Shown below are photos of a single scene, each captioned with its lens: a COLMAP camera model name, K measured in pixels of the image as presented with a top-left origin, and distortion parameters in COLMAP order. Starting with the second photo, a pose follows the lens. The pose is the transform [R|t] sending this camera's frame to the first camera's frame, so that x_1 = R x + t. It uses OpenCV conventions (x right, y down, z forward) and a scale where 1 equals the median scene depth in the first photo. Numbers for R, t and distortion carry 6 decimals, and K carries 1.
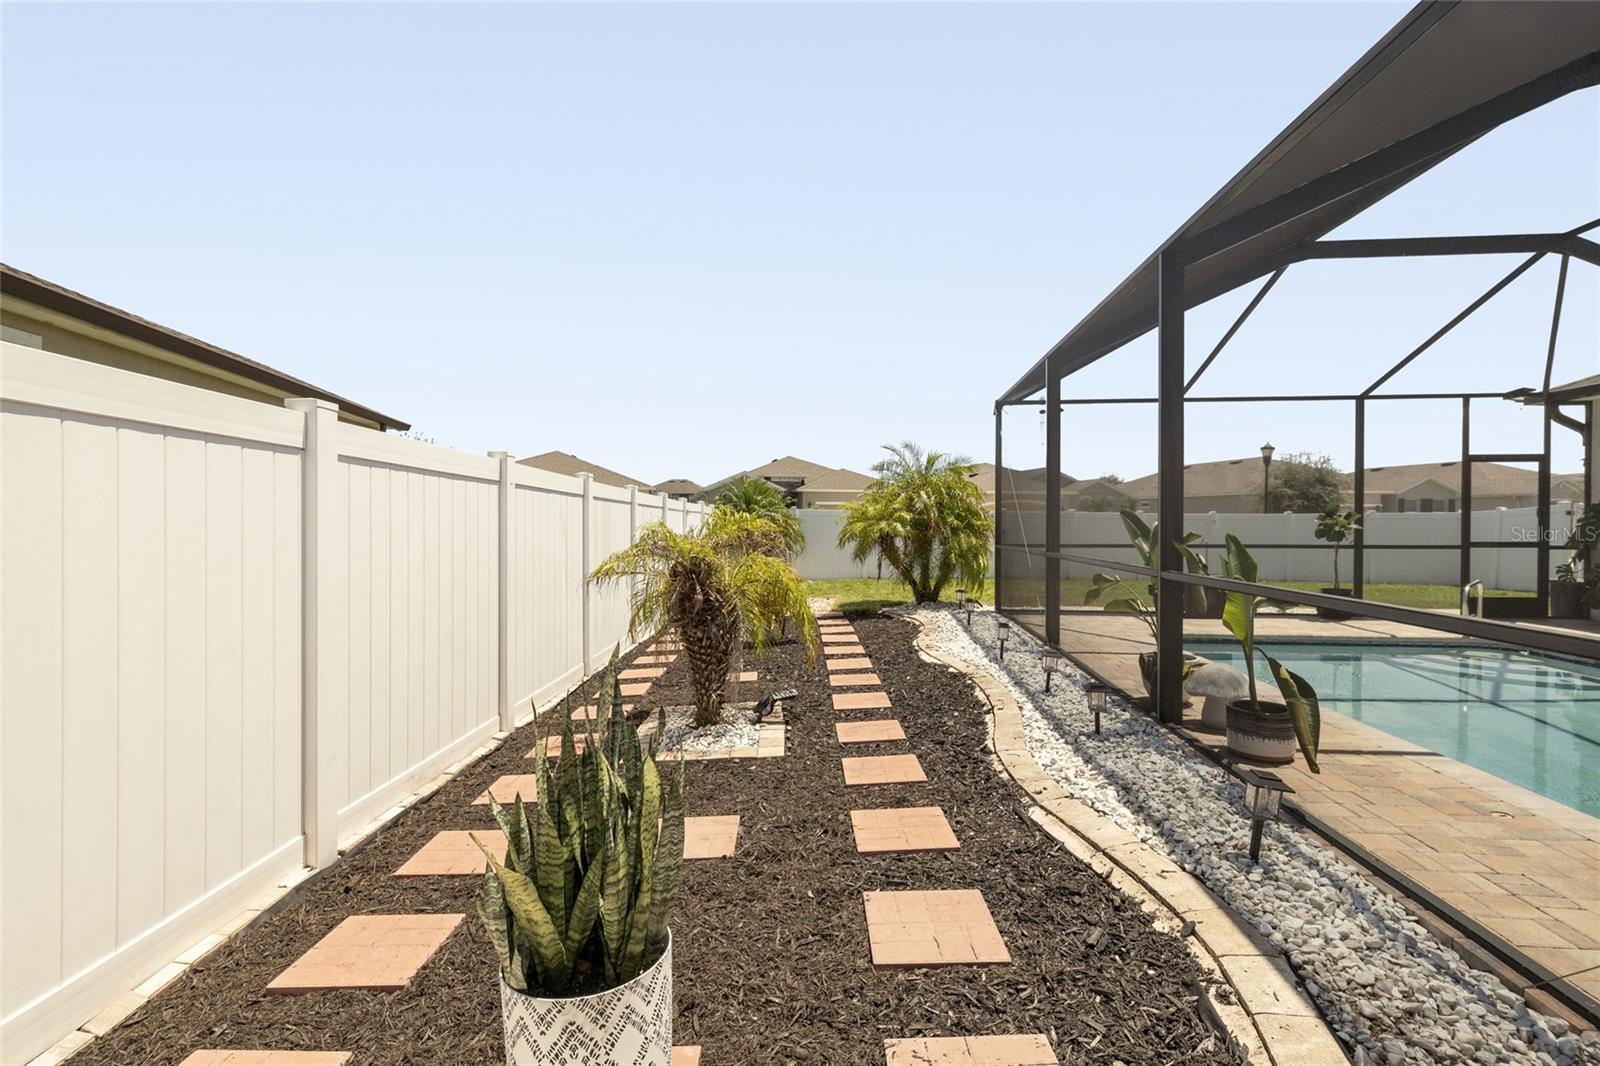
lens RADIAL K [[704.3, 0, 800.0], [0, 704.3, 533.0], [0, 0, 1]] dist [0.000656, 0.000162]
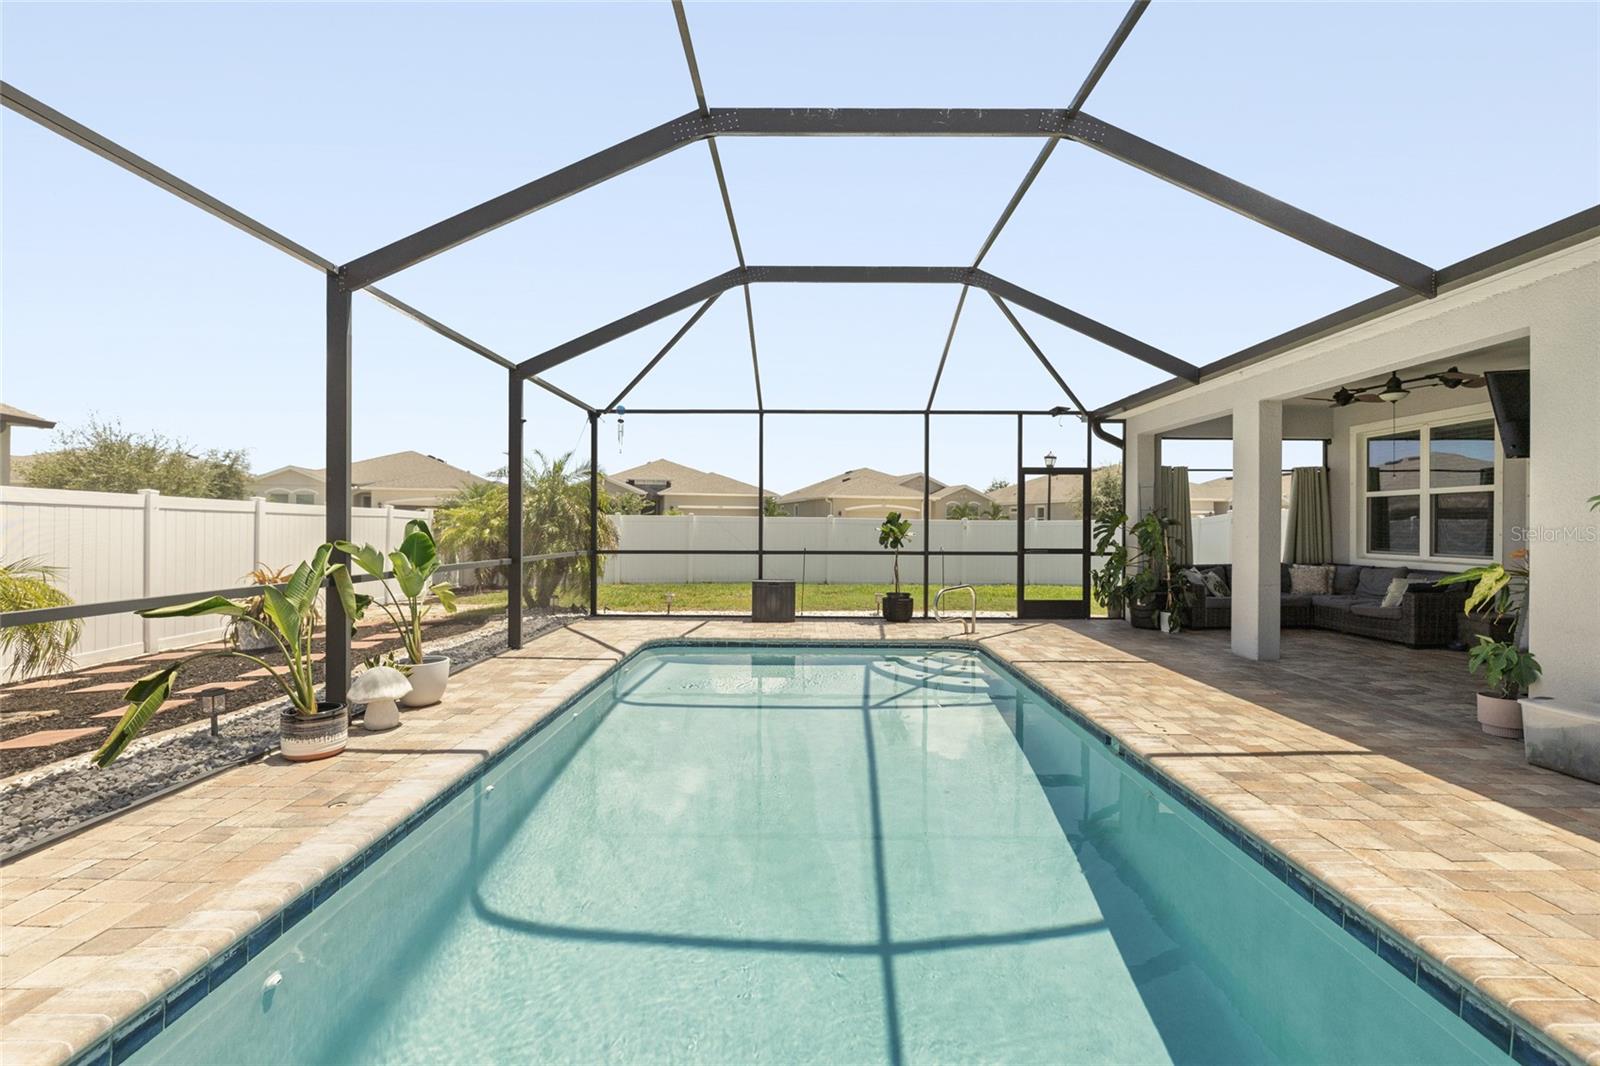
lens RADIAL K [[710.8, 0, 800.0], [0, 710.8, 533.0], [0, 0, 1]] dist [0.000066, 0.000164]
pose [[0.996221, 0.003101, 0.086803, 0.519357], [-0.002624, 0.999981, -0.005605, -0.004195], [-0.086818, 0.005356, 0.996210, -0.048774]]
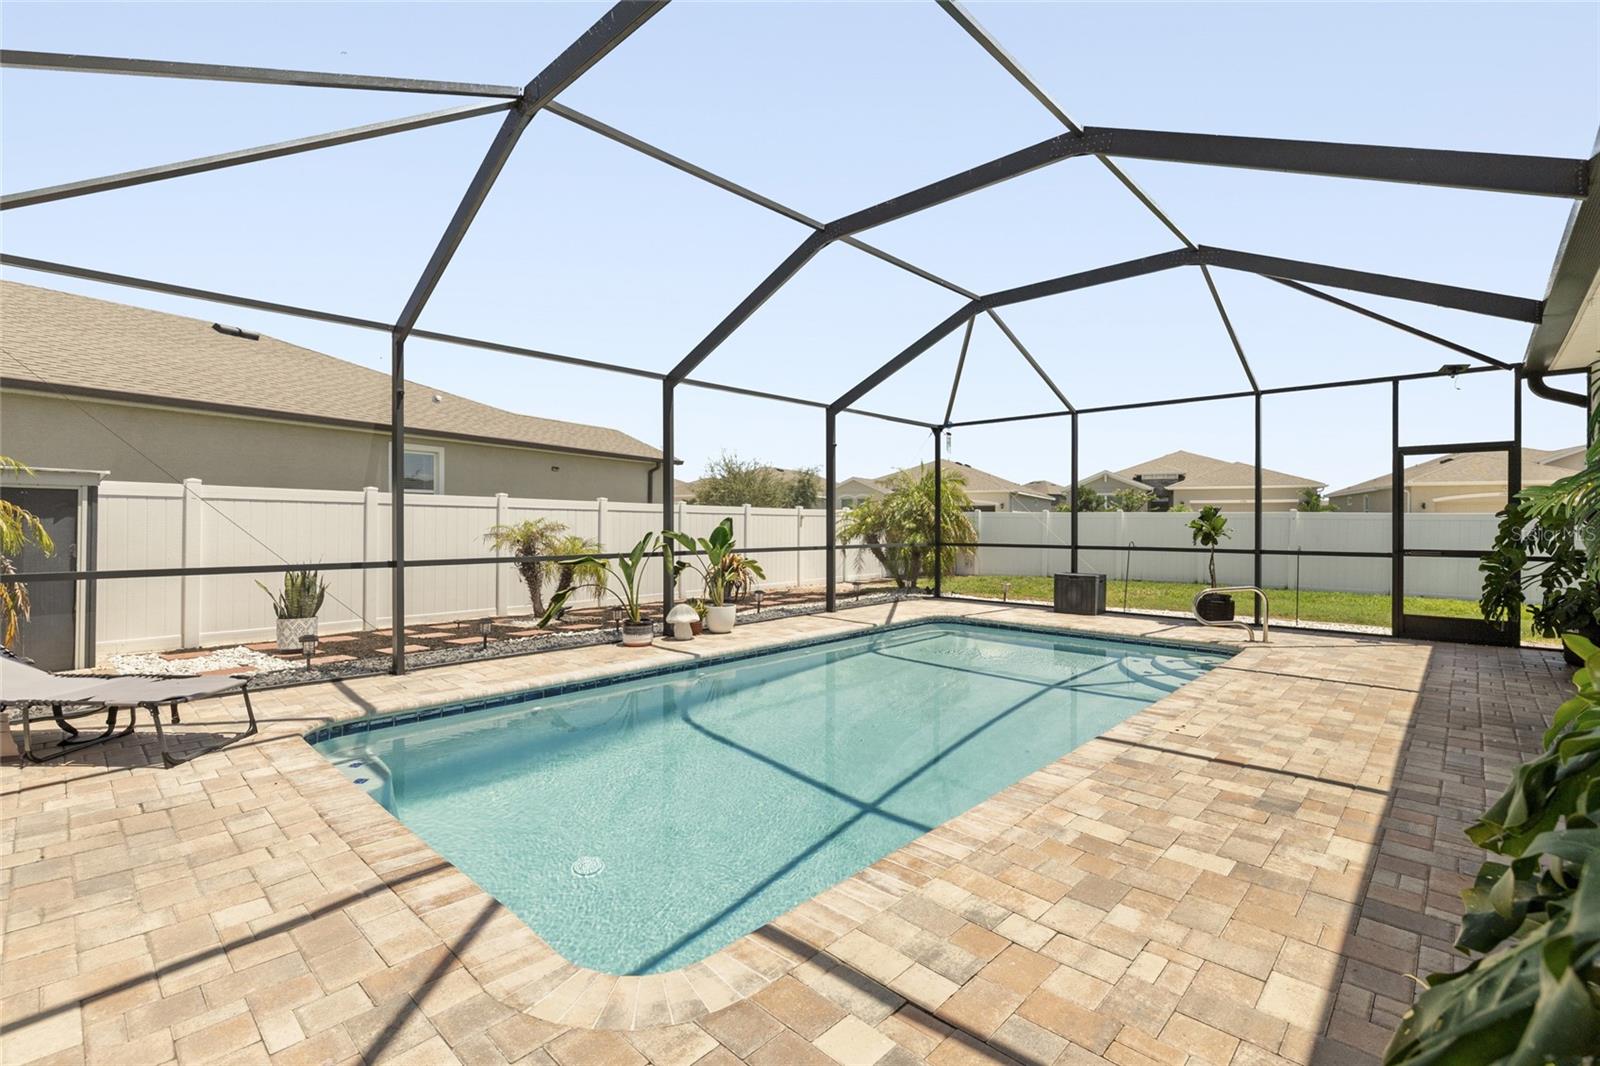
lens RADIAL K [[715.5, 0, 828.3], [0, 715.5, 533.0], [0, 0, 1]] dist [0.003544, 0.000808]
pose [[0.797139, 0.010312, -0.603708, 0.925990], [-0.010418, 0.999940, 0.003324, -0.002700], [0.603706, 0.003639, 0.797199, -0.108905]]
